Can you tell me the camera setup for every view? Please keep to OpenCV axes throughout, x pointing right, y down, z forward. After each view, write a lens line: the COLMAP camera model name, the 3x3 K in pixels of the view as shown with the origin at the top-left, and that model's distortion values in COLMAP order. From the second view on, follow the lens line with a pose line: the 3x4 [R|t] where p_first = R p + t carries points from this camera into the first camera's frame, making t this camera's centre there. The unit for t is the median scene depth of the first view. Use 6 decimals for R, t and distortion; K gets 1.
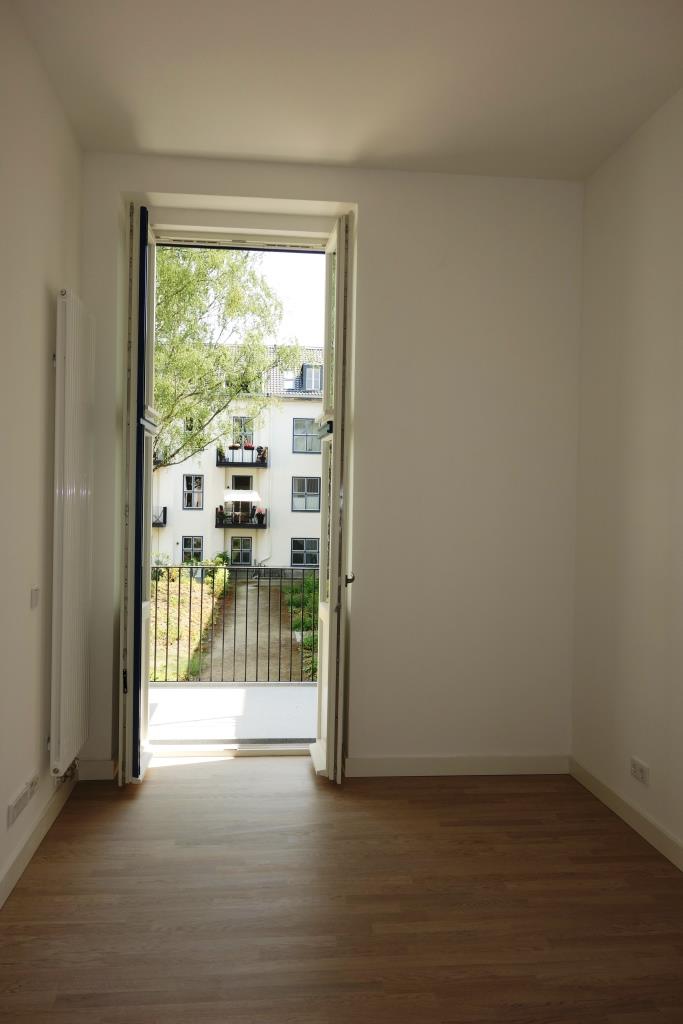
lens RADIAL K [[812.4, 0, 341.2], [0, 812.4, 510.3], [0, 0, 1]] dist [0.007600, 0.002917]
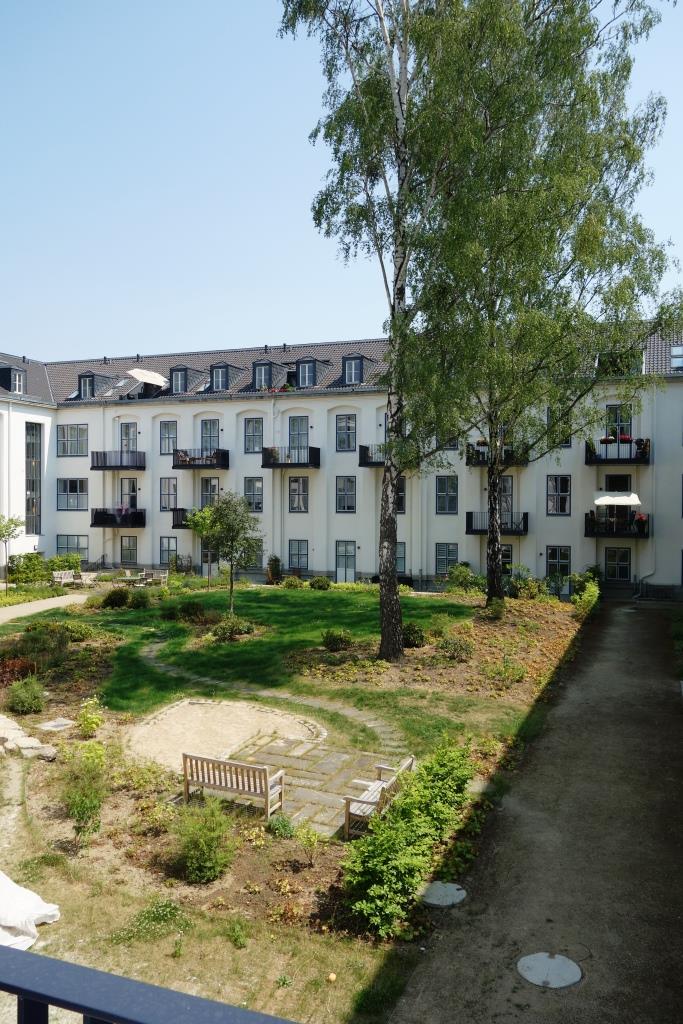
lens RADIAL K [[812.4, 0, 341.0], [0, 812.4, 510.0], [0, 0, 1]] dist [0.007600, 0.002917]
pose [[0.891320, -0.006444, -0.453329, 0.003655], [0.003370, 0.999966, -0.007588, -0.000786], [0.453362, 0.005236, 0.891311, 0.125098]]
